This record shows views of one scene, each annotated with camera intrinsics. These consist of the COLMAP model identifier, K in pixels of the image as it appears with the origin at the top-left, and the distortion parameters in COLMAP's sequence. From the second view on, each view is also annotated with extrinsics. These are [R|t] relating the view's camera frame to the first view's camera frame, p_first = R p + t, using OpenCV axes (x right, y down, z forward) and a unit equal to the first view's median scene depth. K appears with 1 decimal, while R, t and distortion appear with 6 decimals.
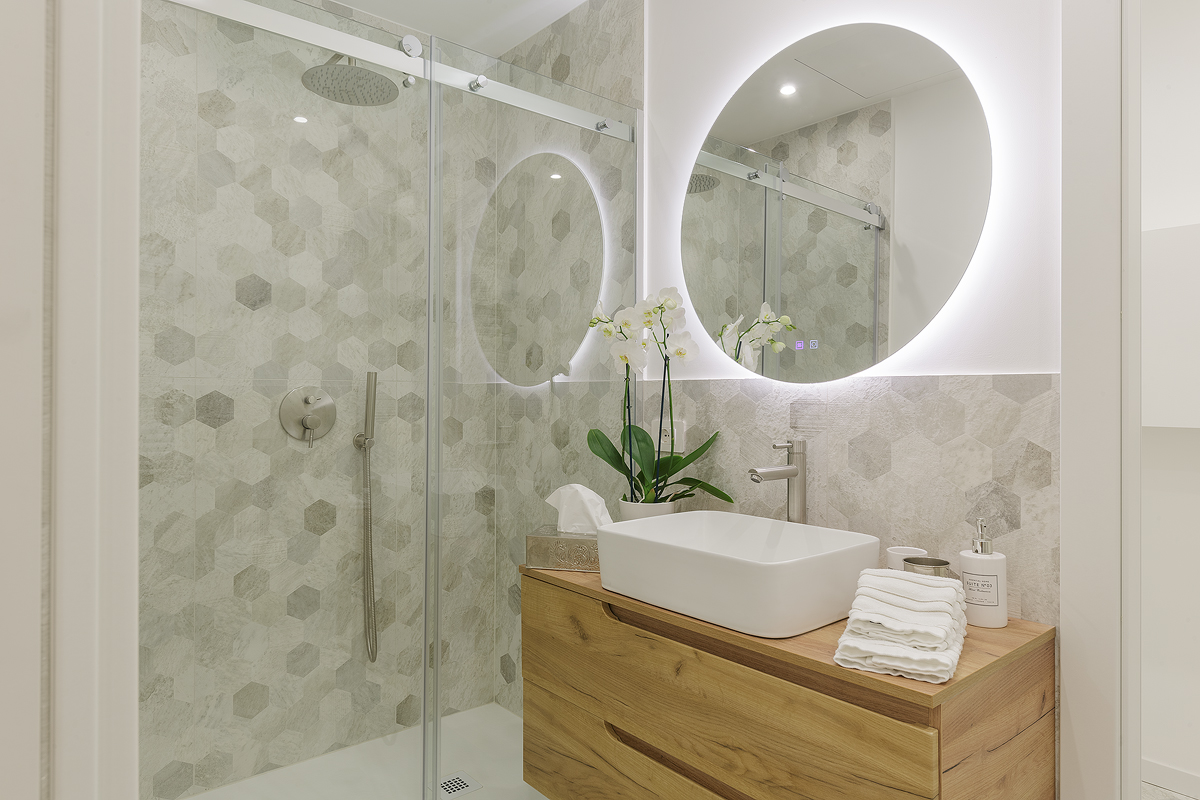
lens RADIAL K [[727.3, 0, 599.1], [0, 727.3, 396.8], [0, 0, 1]] dist [-0.003201, -0.002084]
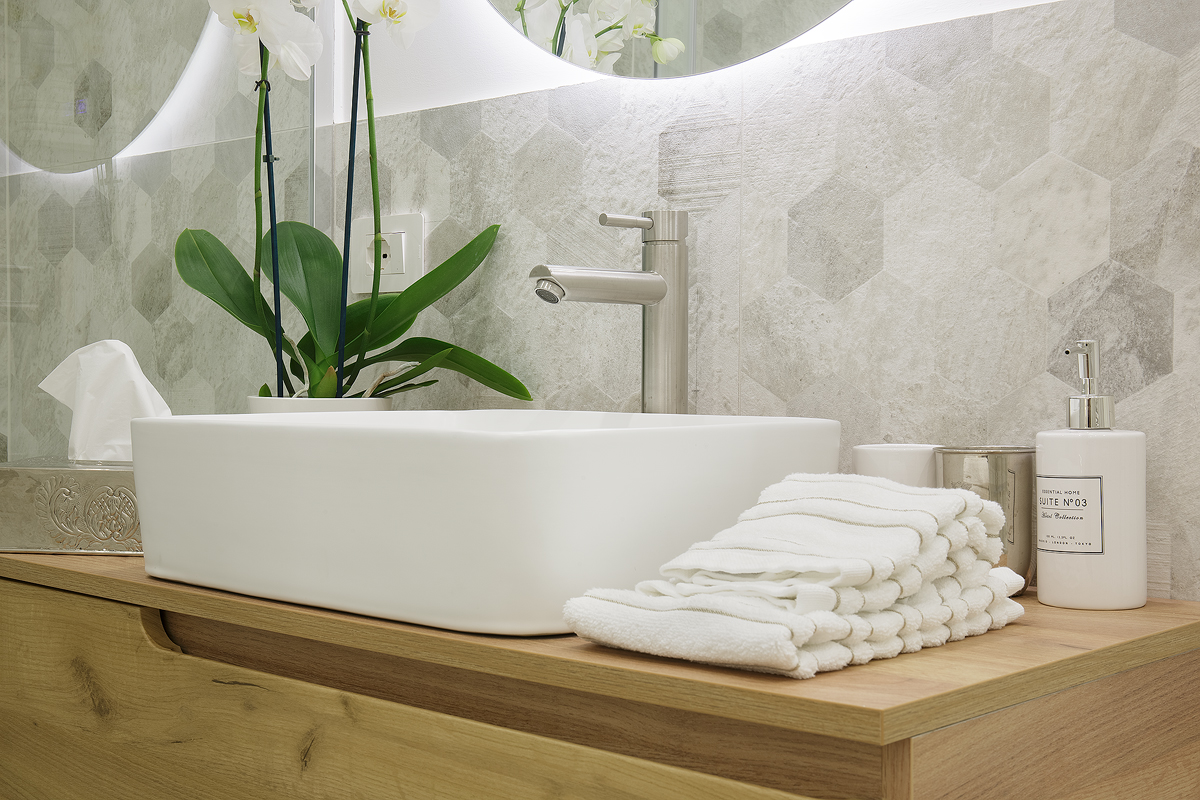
lens RADIAL K [[1589.5, 0, 599.6], [0, 1589.5, 401.0], [0, 0, 1]] dist [0.010841, 0.000000]
pose [[0.992651, 0.001038, 0.121009, 0.136608], [-0.004322, 0.999629, 0.026881, 0.145368], [-0.120936, -0.027207, 0.992287, 0.144819]]
